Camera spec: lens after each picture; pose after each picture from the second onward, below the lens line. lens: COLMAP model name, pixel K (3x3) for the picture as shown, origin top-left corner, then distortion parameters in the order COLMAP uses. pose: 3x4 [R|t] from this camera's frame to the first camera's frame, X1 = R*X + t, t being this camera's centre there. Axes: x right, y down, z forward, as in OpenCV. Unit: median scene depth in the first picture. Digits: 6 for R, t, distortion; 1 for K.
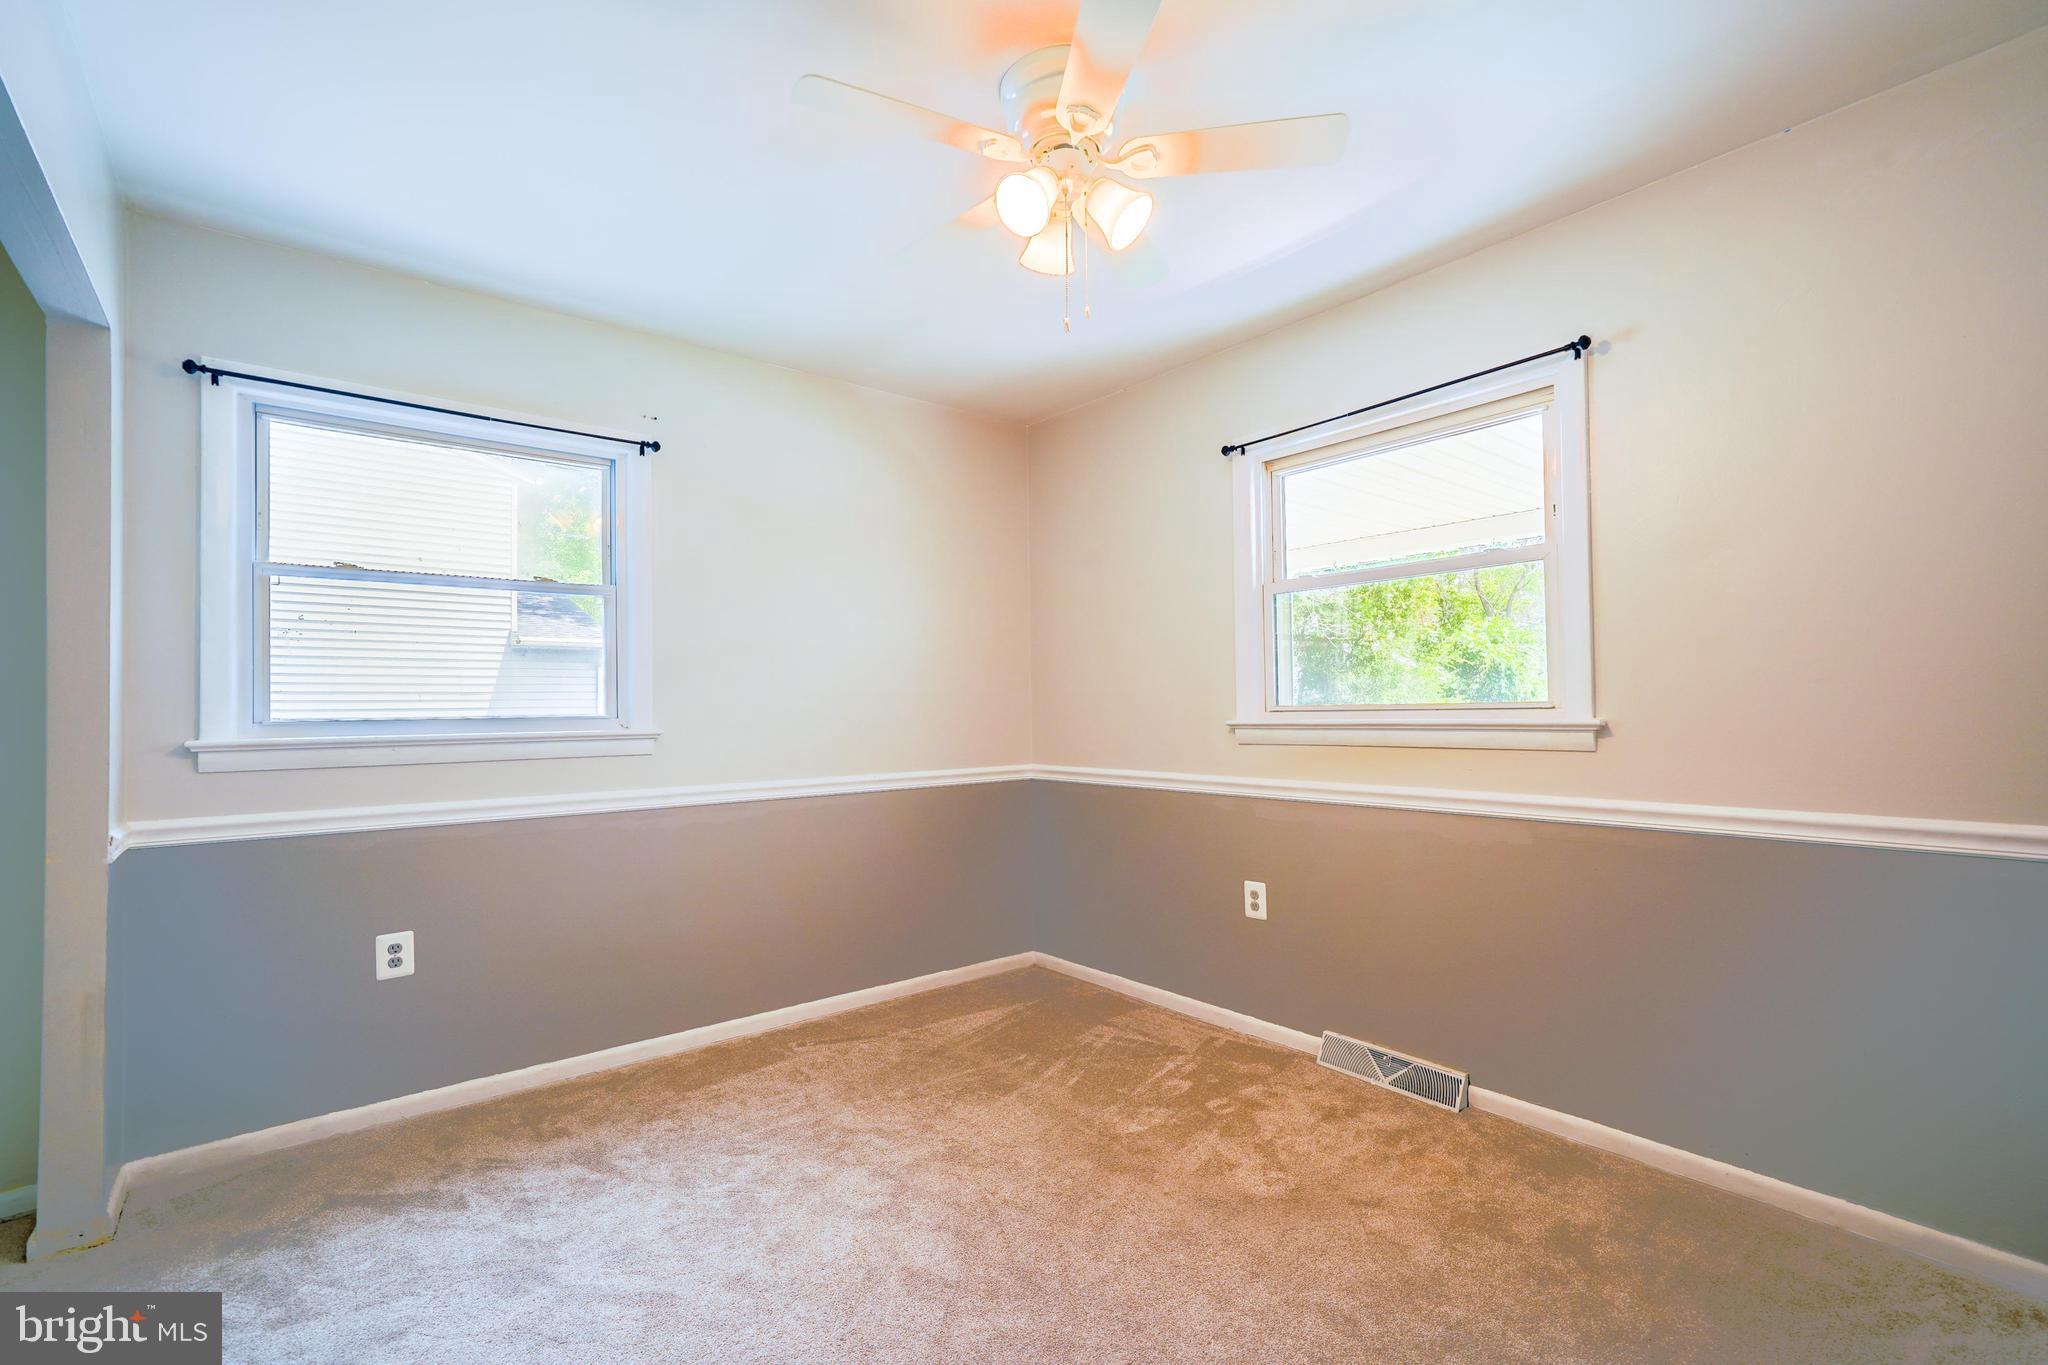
lens RADIAL K [[921.4, 0, 1057.9], [0, 921.4, 691.2], [0, 0, 1]] dist [0.001939, 0.008251]
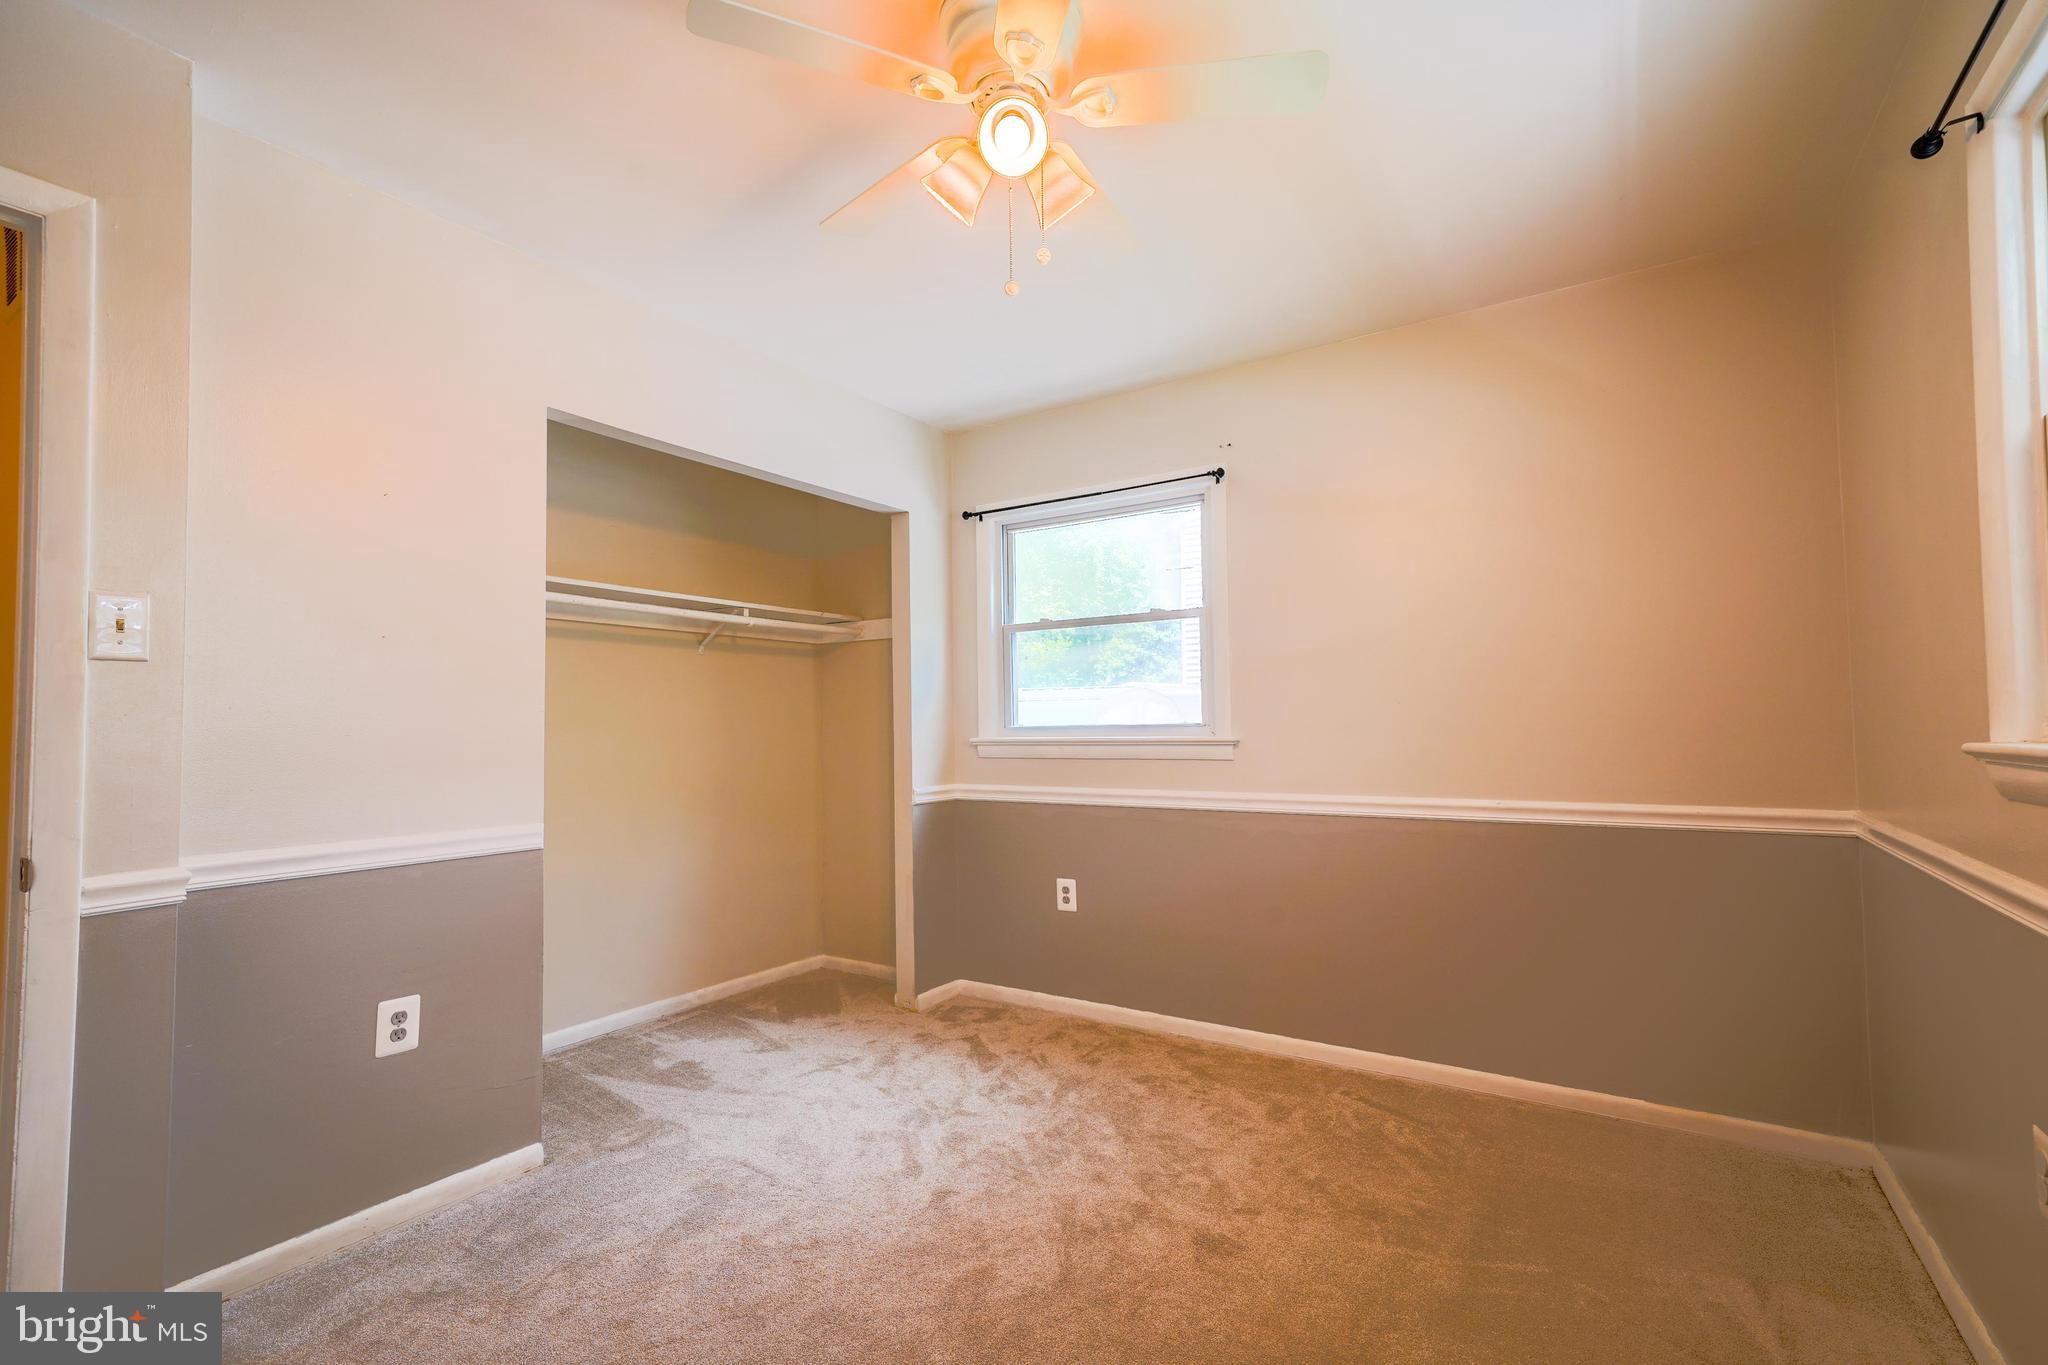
lens RADIAL K [[944.2, 0, 1024.8], [0, 944.2, 691.1], [0, 0, 1]] dist [0.011296, 0.003213]
pose [[0.272120, -0.026058, -0.961910, 0.644904], [0.027510, 0.999435, -0.019292, 0.003795], [0.961870, -0.021213, 0.272683, 0.556937]]
